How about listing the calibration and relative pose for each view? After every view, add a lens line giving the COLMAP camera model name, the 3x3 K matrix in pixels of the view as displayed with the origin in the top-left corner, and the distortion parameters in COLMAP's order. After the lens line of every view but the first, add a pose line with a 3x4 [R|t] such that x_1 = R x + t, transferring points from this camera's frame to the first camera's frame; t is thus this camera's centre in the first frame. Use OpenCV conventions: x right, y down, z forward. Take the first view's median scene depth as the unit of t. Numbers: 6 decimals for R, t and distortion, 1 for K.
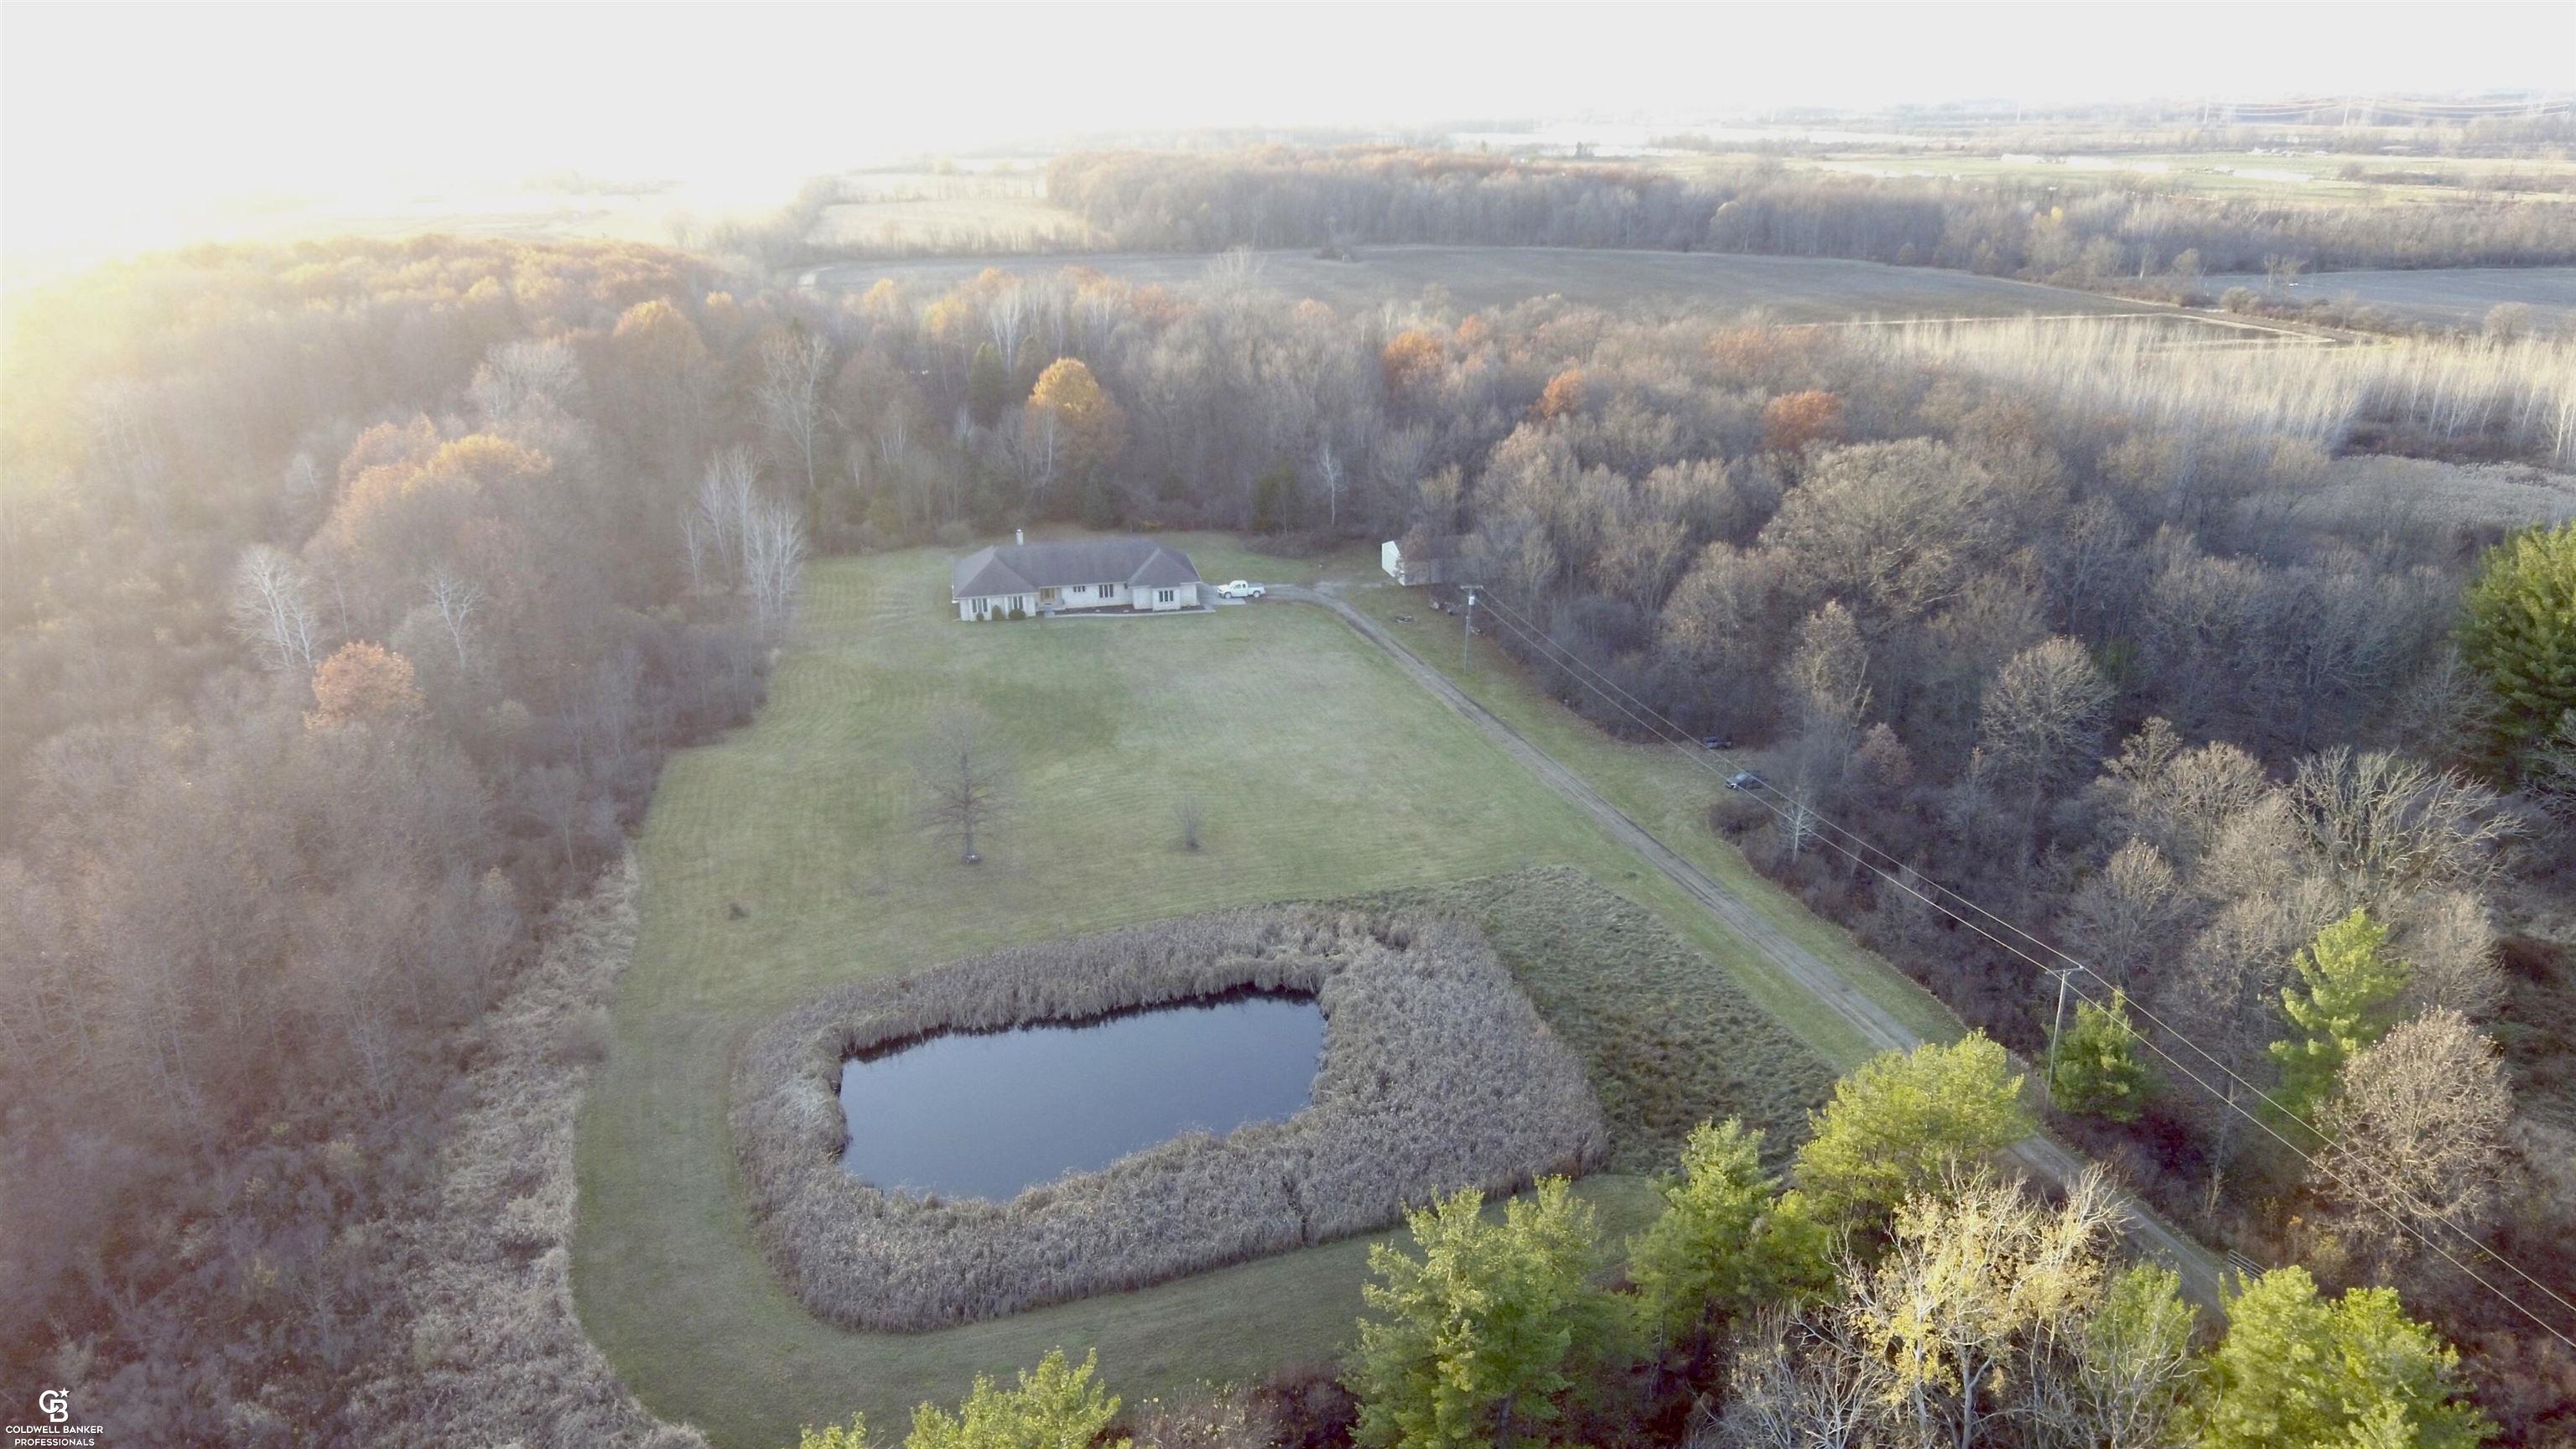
lens RADIAL K [[1764.3, 0, 1288.0], [0, 1764.3, 724.5], [0, 0, 1]] dist [-0.001661, -0.001319]
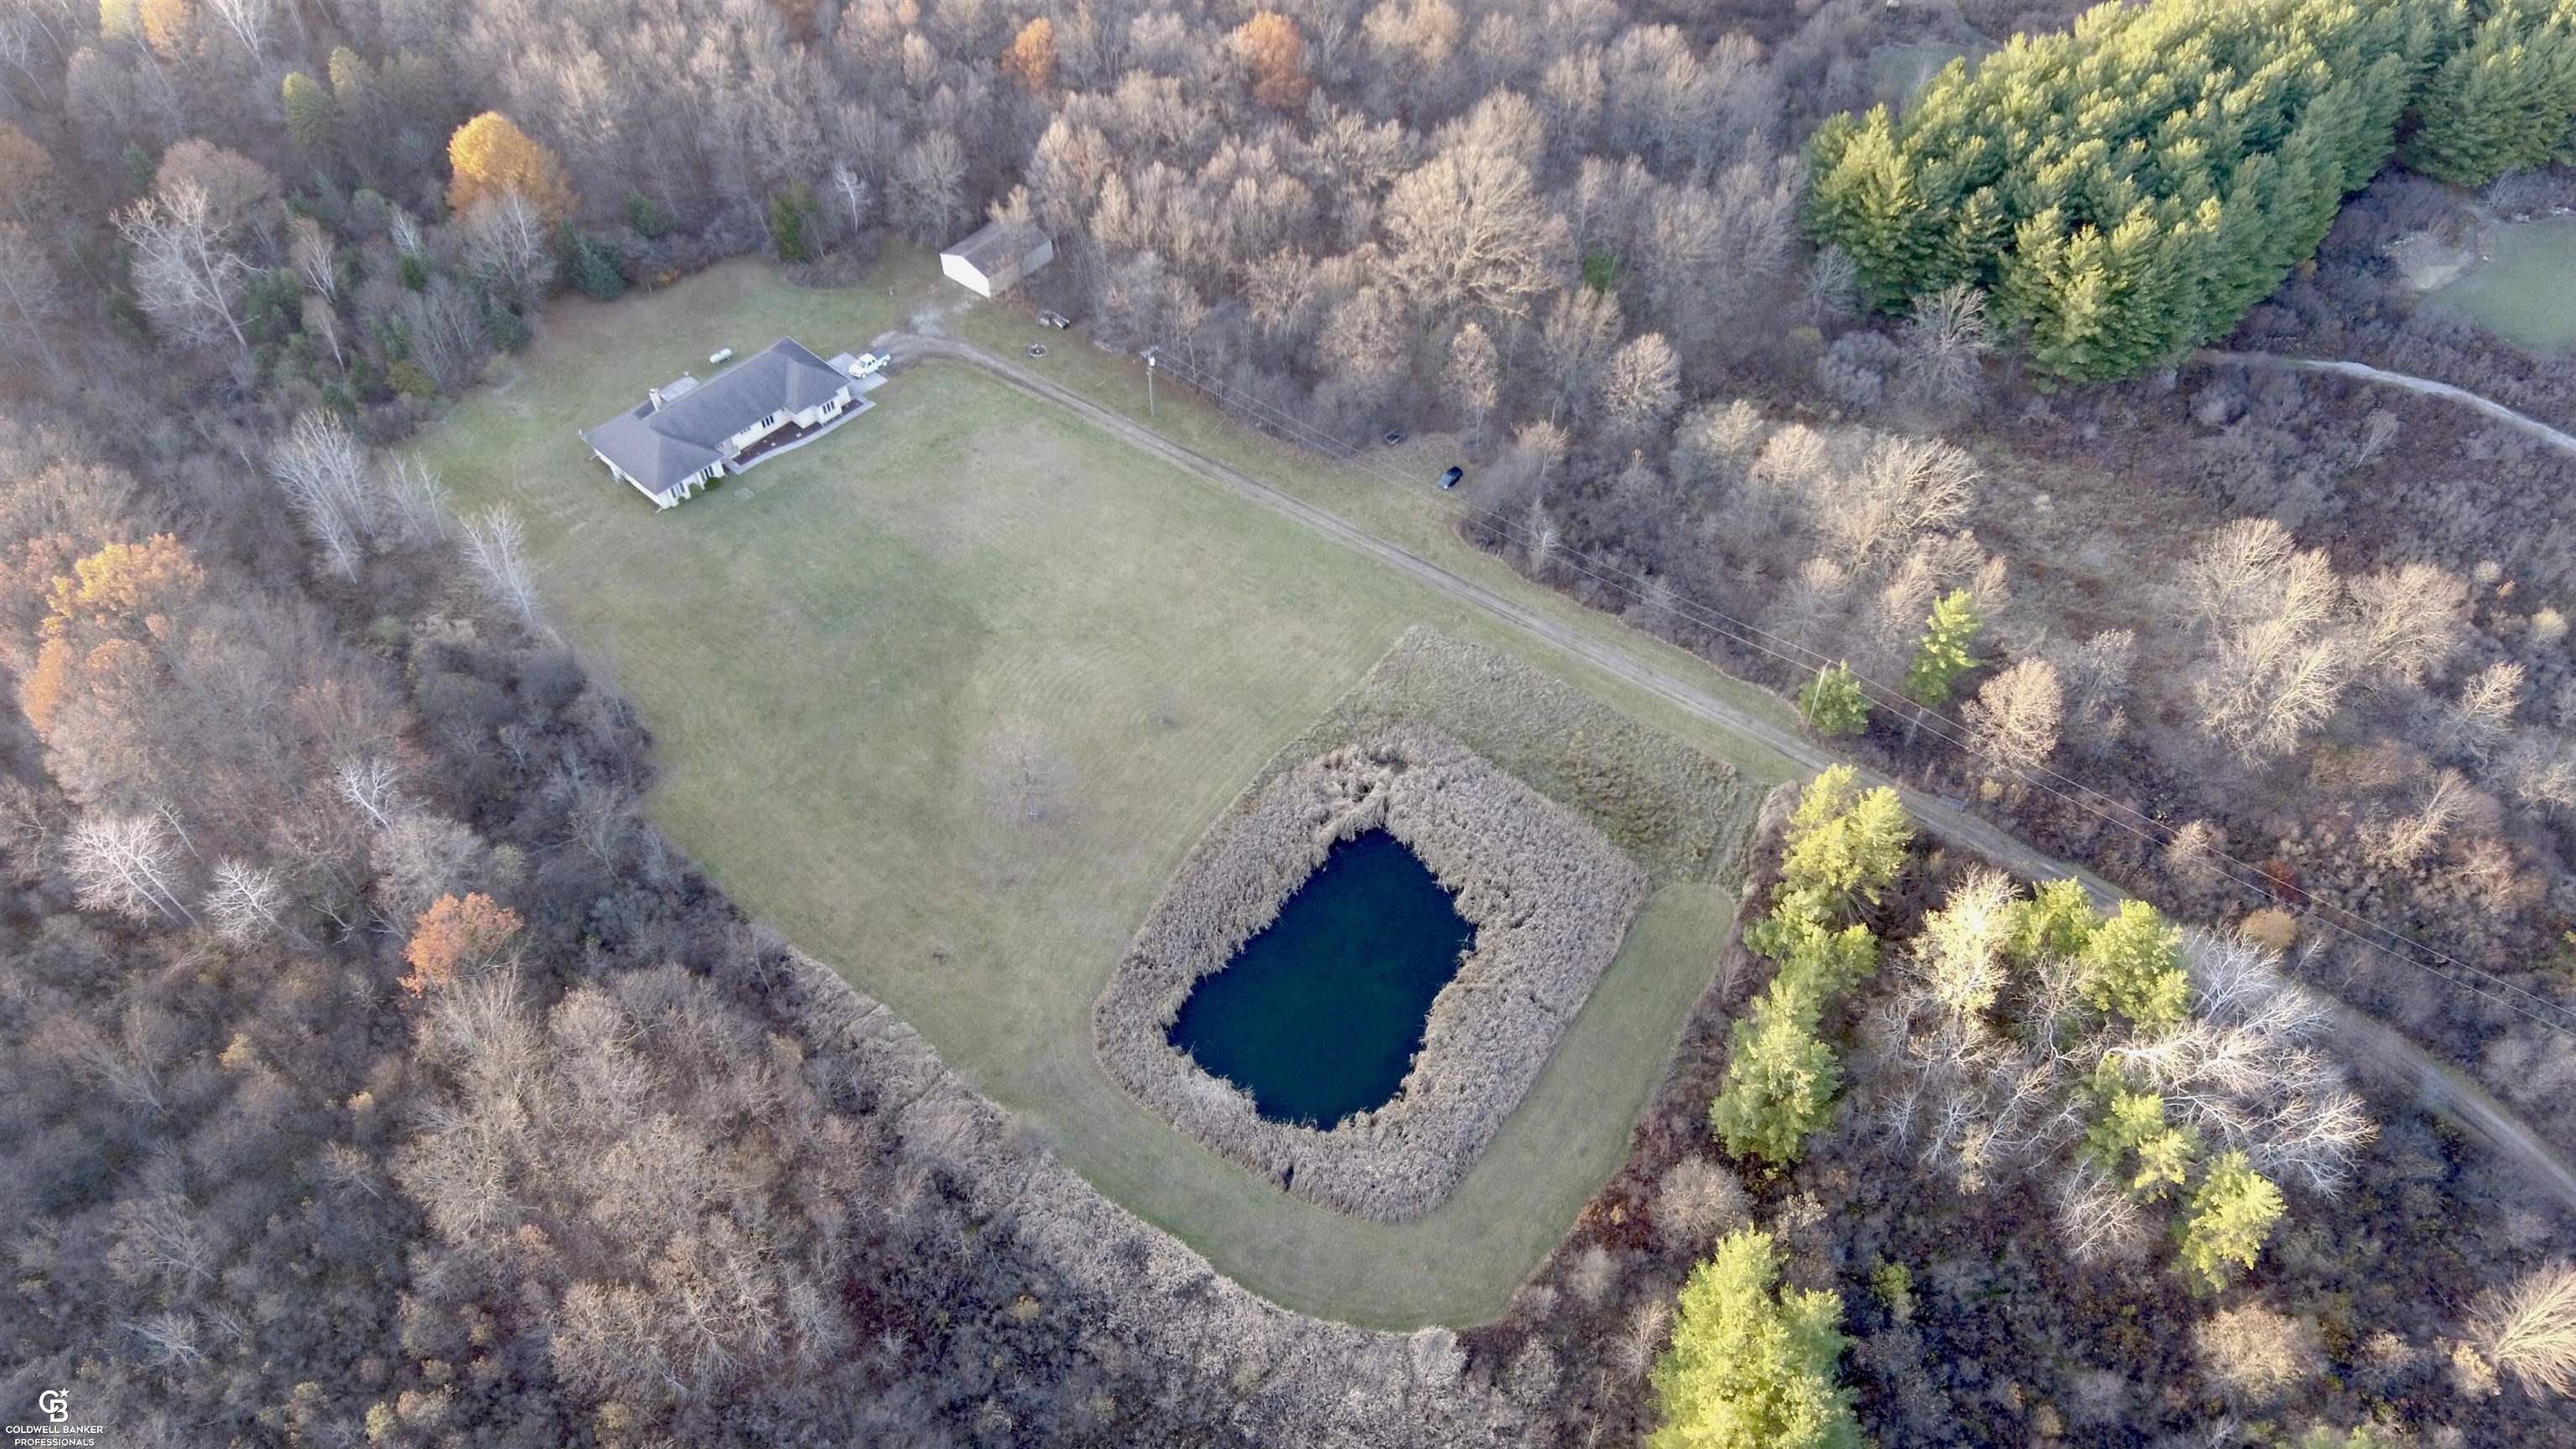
lens RADIAL K [[1764.3, 0, 1288.0], [0, 1764.3, 724.5], [0, 0, 1]] dist [-0.001661, -0.001319]
pose [[0.811477, -0.442771, 0.381392, -0.334013], [0.208721, 0.829187, 0.518541, -0.407481], [-0.545840, -0.341179, 0.765282, -0.026404]]
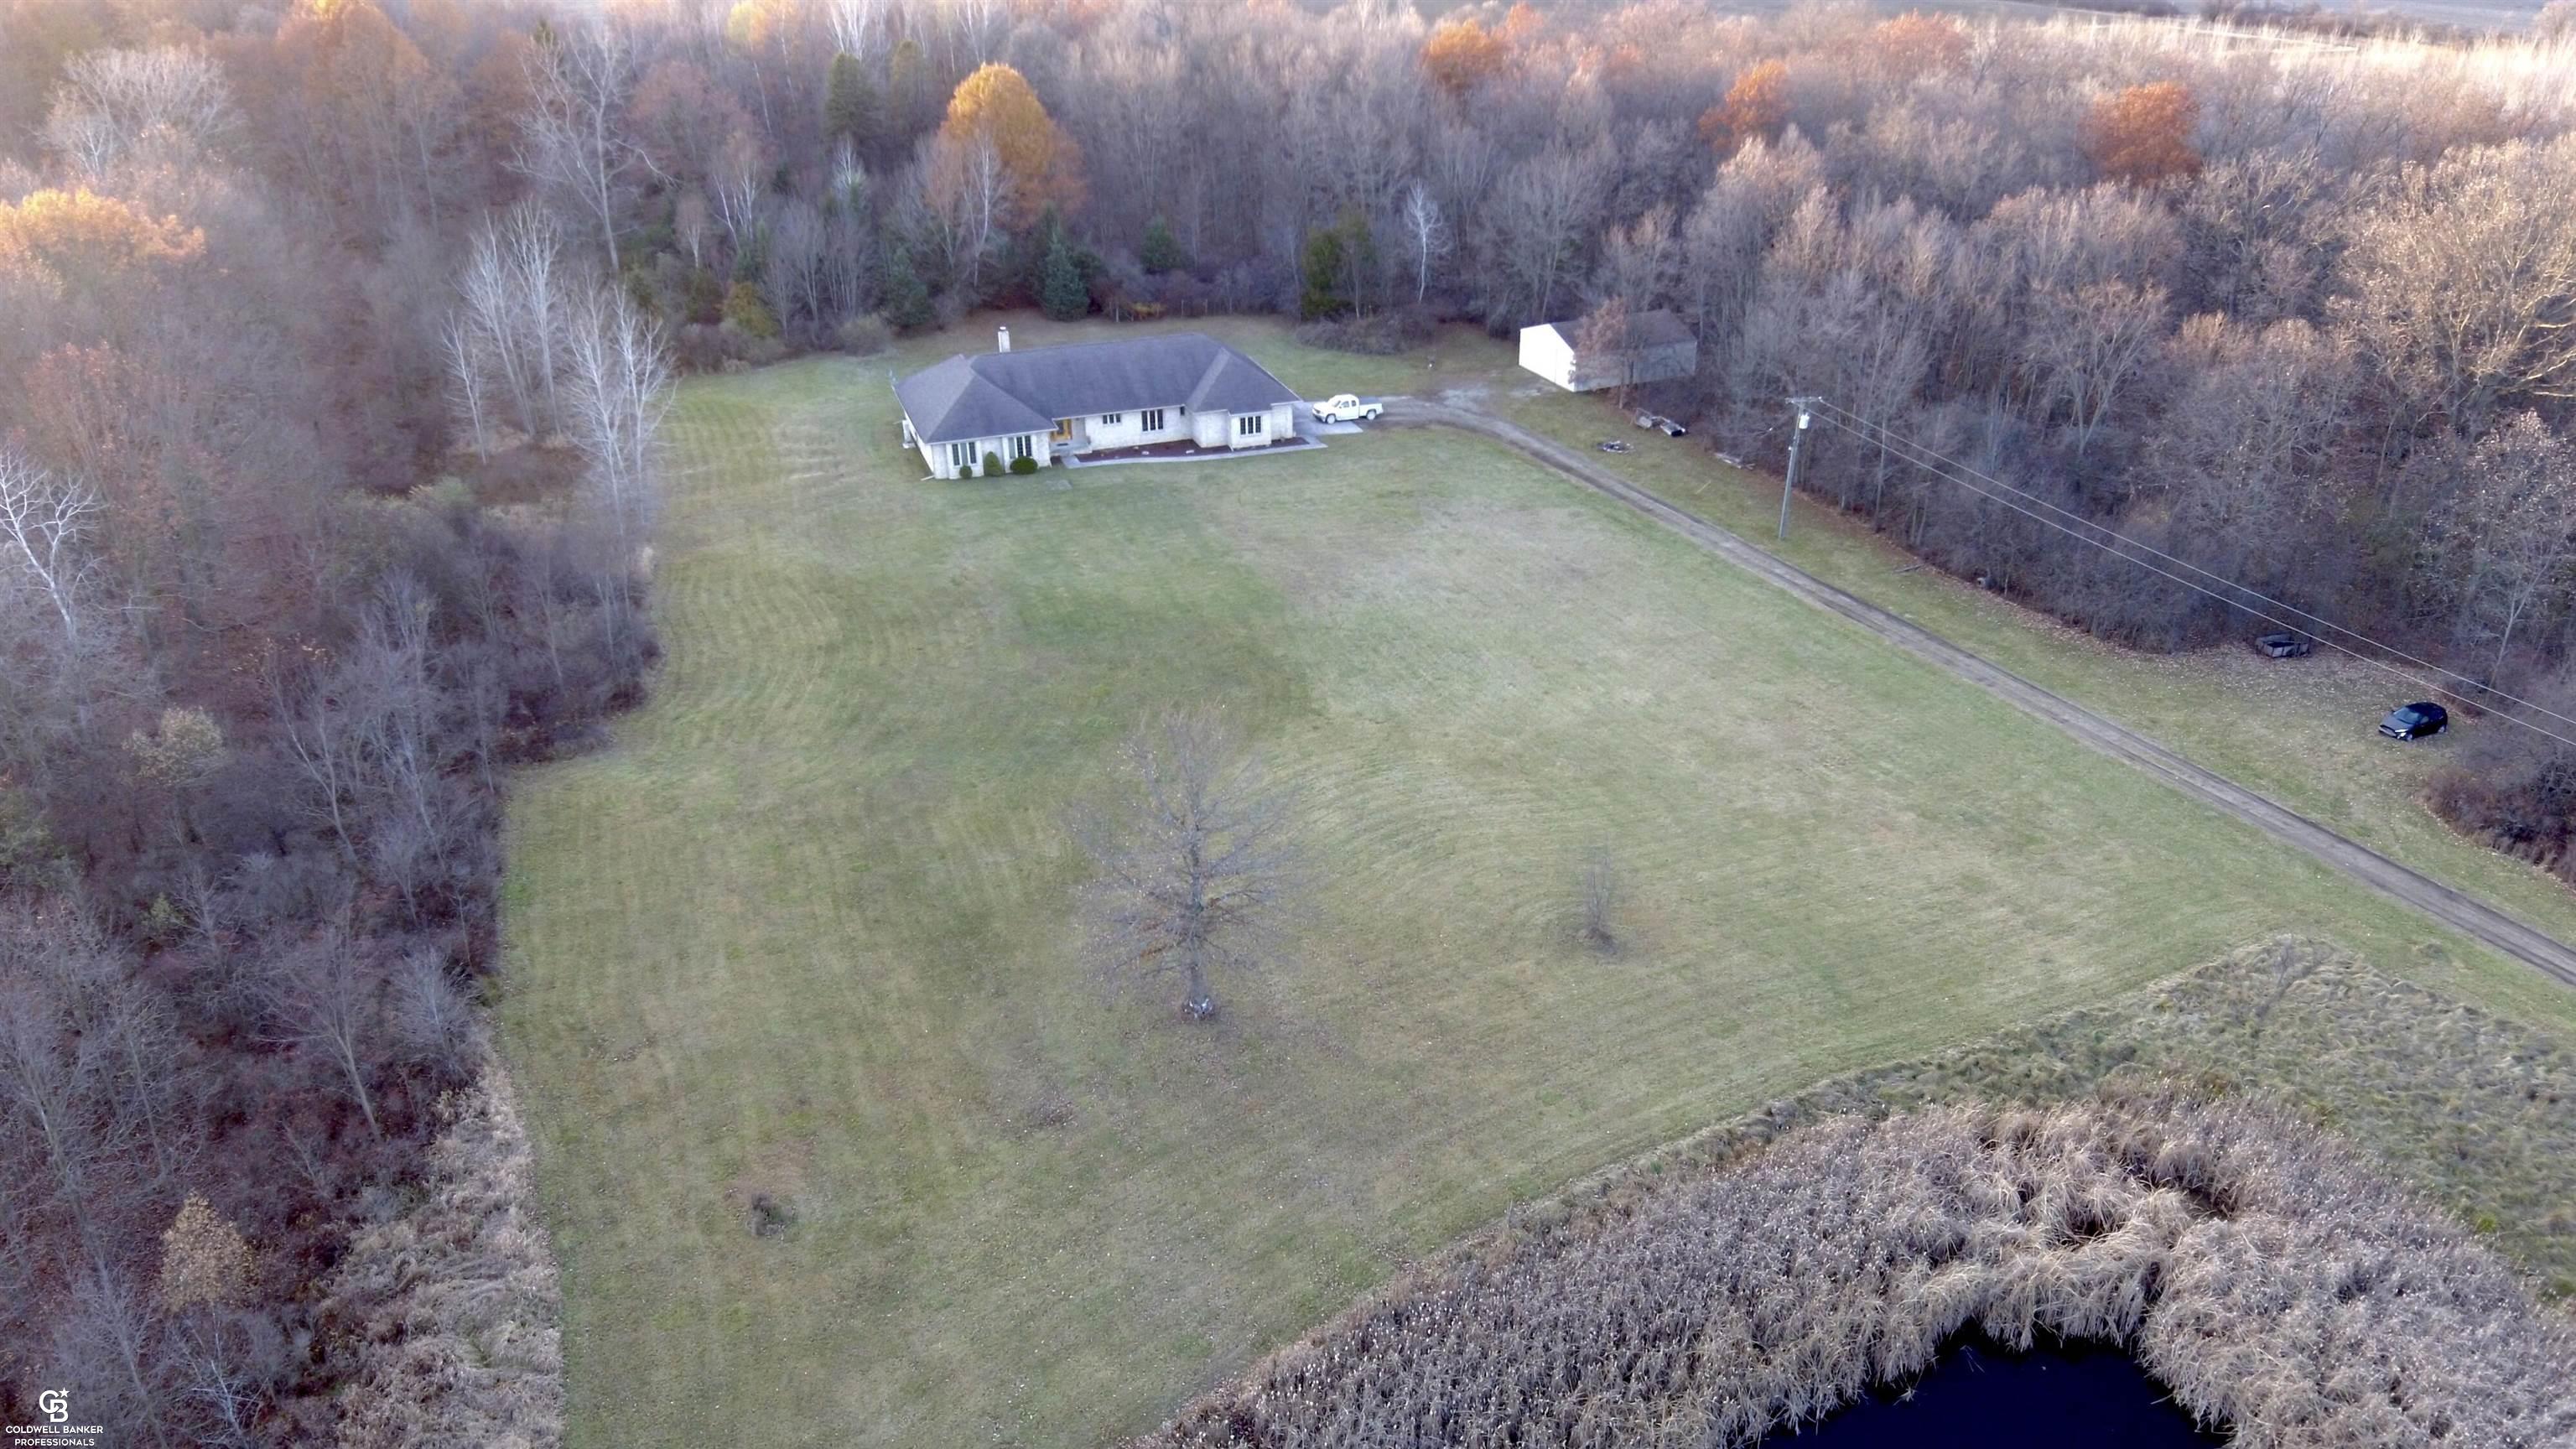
lens RADIAL K [[1764.3, 0, 1288.0], [0, 1764.3, 724.5], [0, 0, 1]] dist [-0.001661, -0.001319]
pose [[0.988662, -0.064681, 0.135510, -0.150241], [0.046955, 0.990382, 0.130150, -0.047712], [-0.142625, -0.122311, 0.982191, 0.351424]]
